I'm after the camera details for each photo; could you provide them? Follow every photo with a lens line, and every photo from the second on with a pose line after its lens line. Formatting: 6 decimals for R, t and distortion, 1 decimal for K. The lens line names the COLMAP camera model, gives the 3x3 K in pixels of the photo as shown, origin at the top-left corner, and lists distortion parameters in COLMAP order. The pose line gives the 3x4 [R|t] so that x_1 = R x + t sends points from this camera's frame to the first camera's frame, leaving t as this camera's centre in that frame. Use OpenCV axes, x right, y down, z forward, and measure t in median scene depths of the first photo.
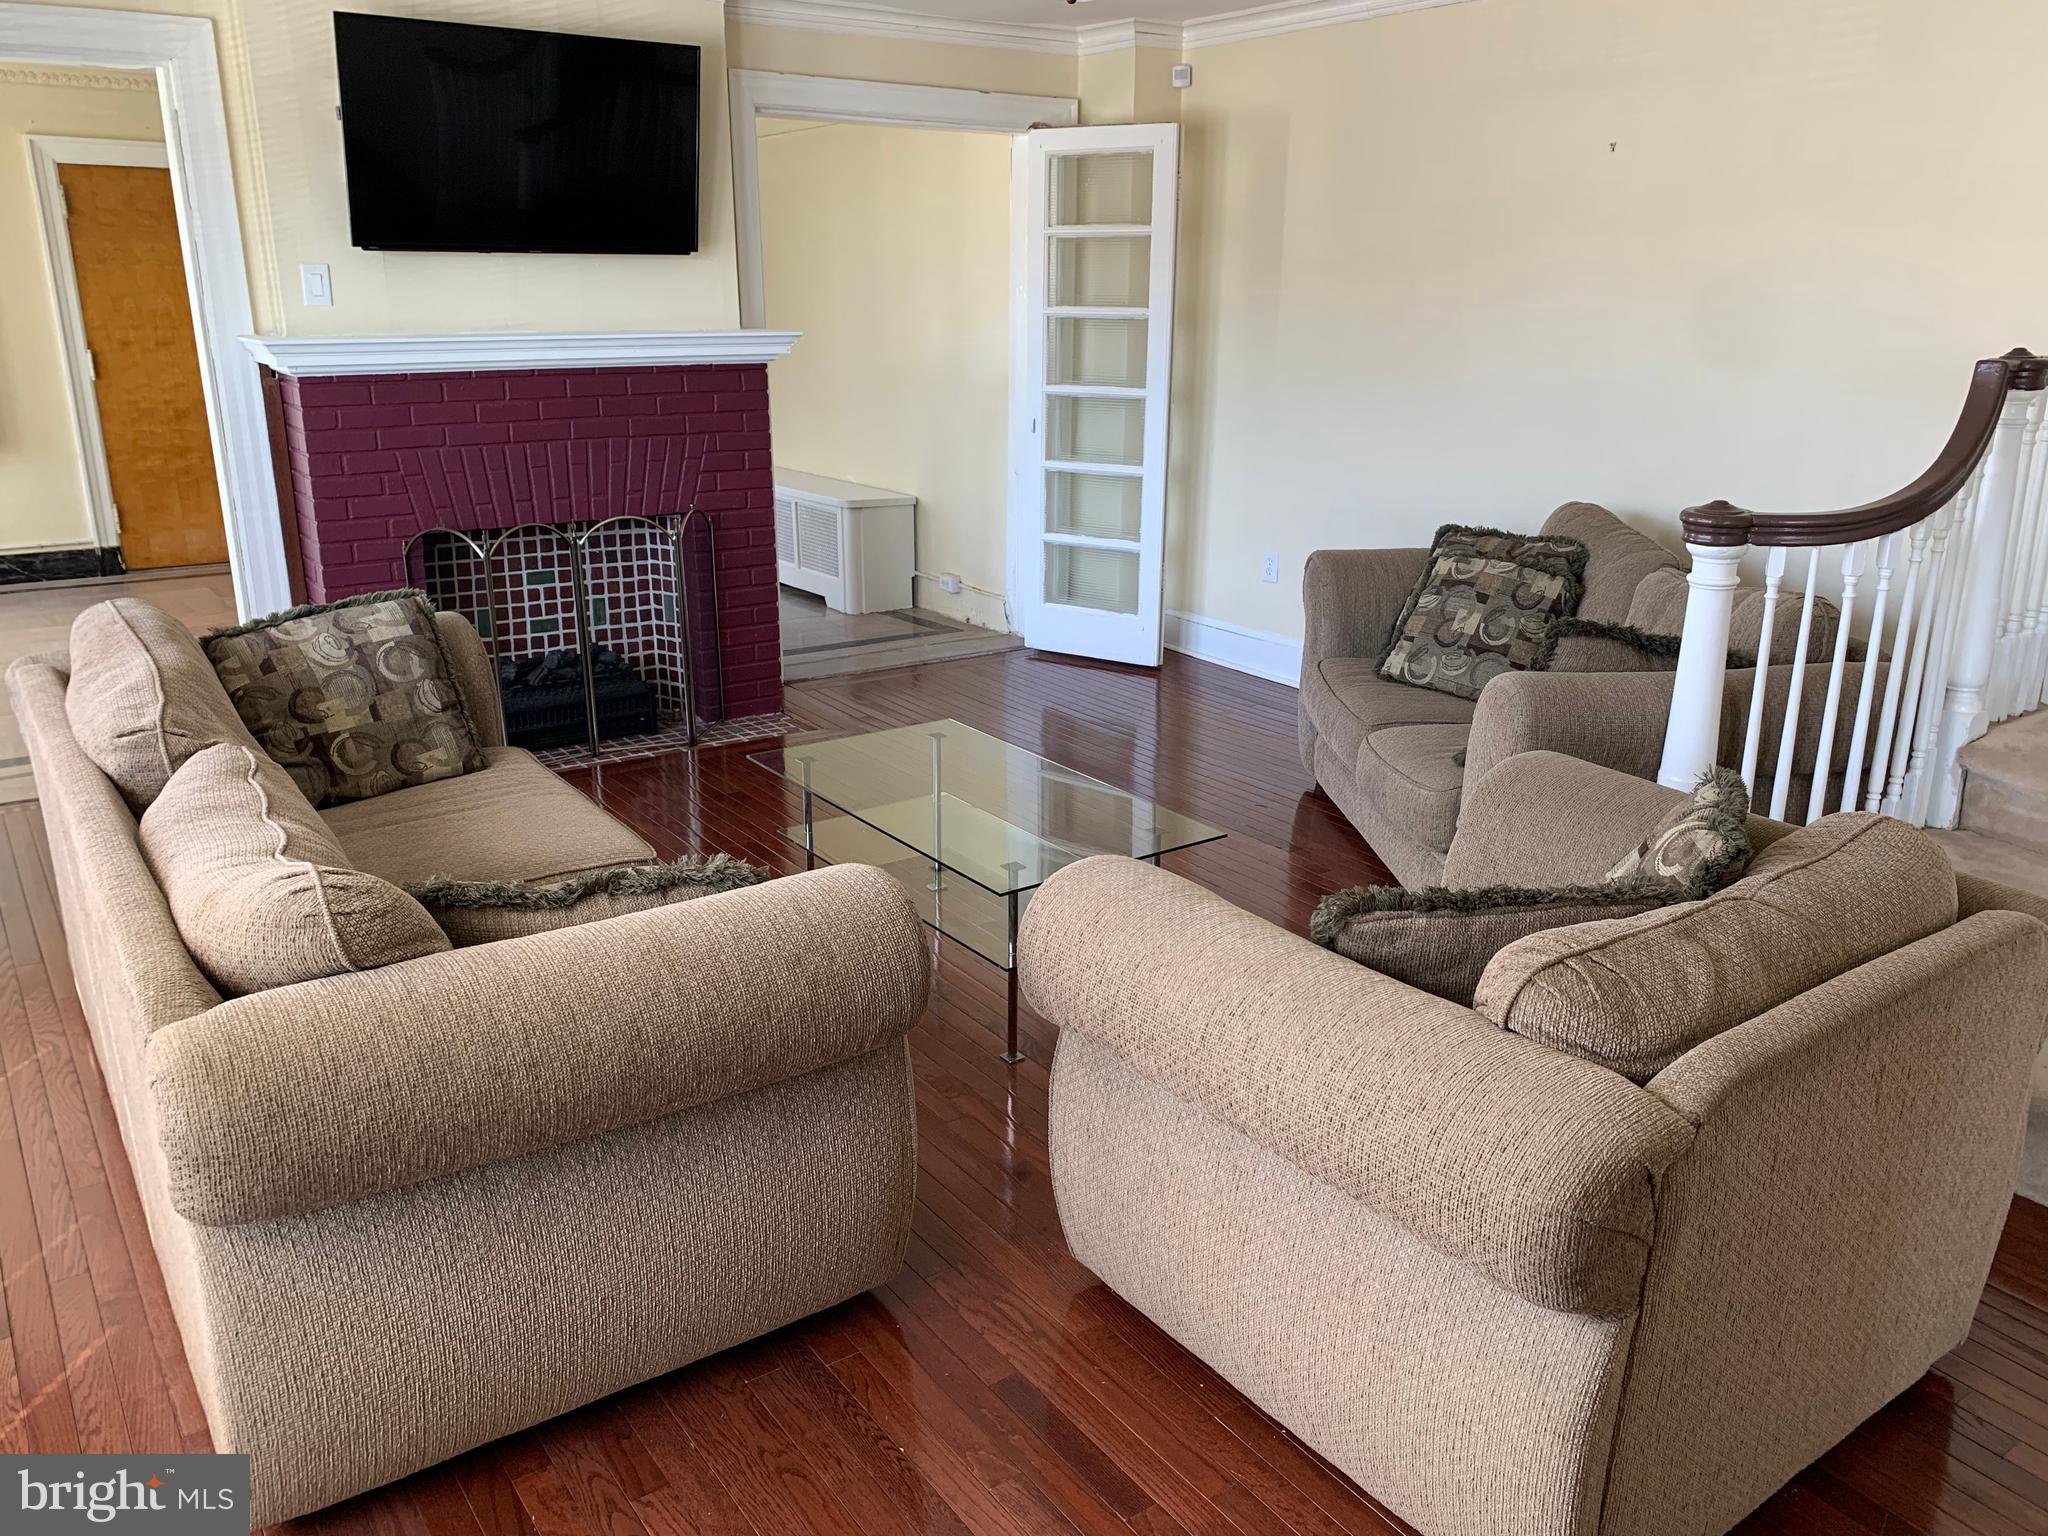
lens RADIAL K [[1565.6, 0, 1034.3], [0, 1565.6, 752.4], [0, 0, 1]] dist [0.036658, -0.048092]
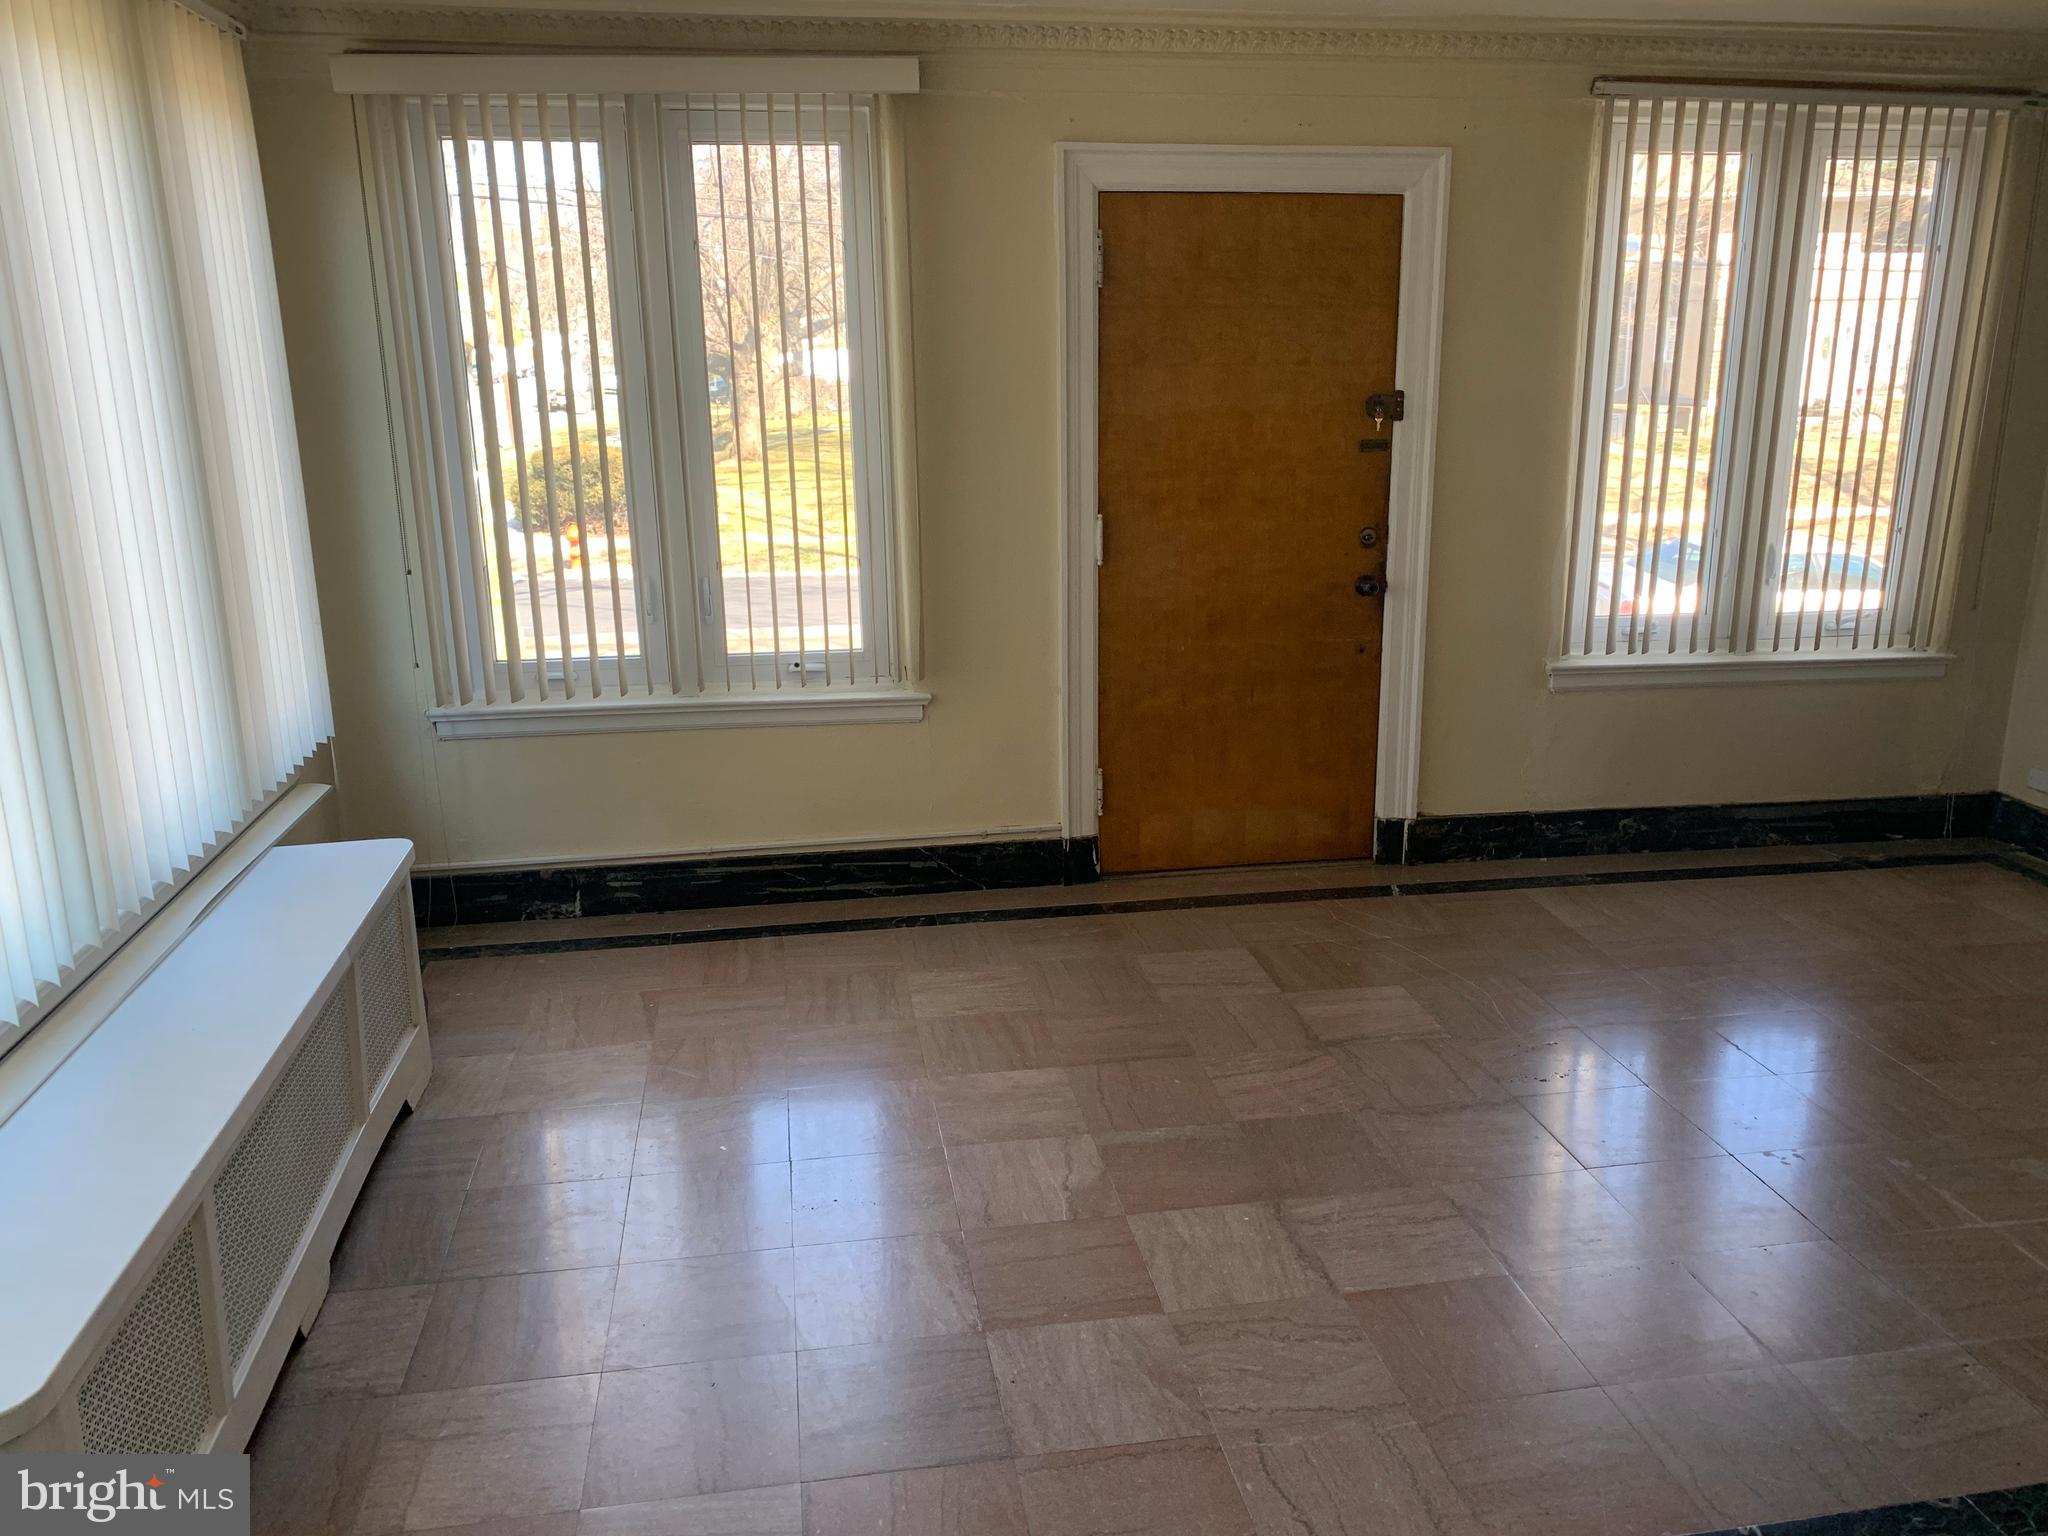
lens RADIAL K [[1565.6, 0, 1016.2], [0, 1565.6, 766.6], [0, 0, 1]] dist [0.036658, -0.048092]
pose [[0.890620, 0.105911, -0.442242, -0.600449], [-0.116417, 0.993195, 0.003406, -0.267209], [0.439593, 0.048451, 0.896889, 0.784043]]
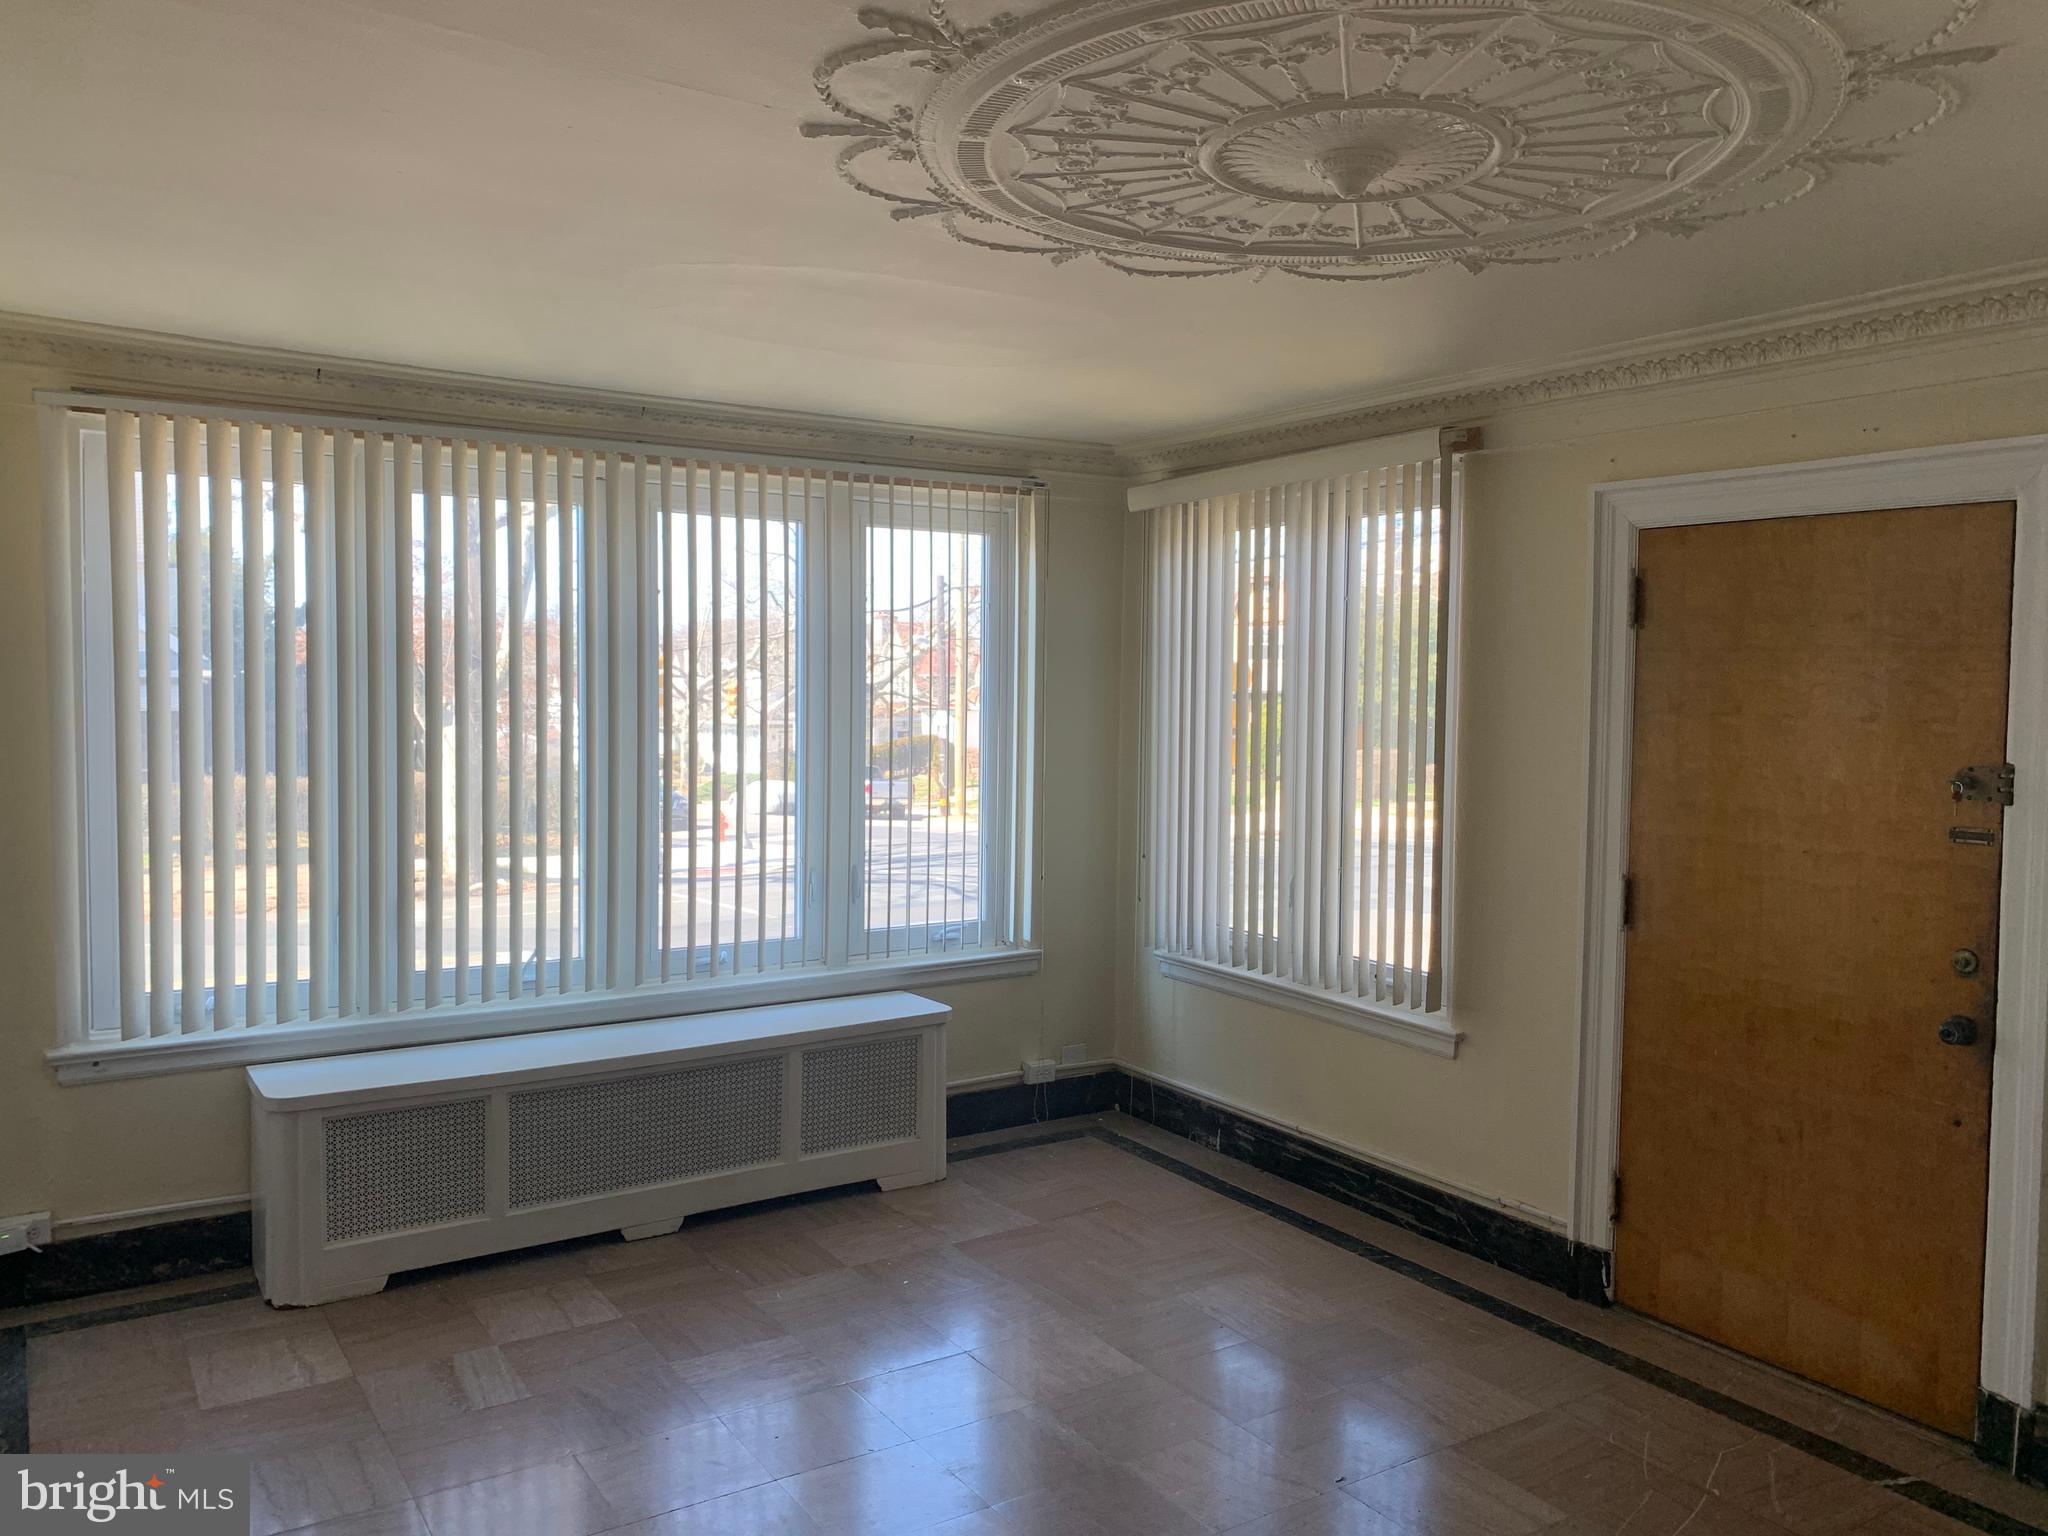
lens RADIAL K [[1565.6, 0, 1033.0], [0, 1565.6, 733.5], [0, 0, 1]] dist [0.036658, -0.048092]
pose [[-0.053244, 0.030738, -0.998108, -0.131434], [-0.300785, 0.952612, 0.045382, -0.439523], [0.952205, 0.302632, -0.041476, 1.372726]]
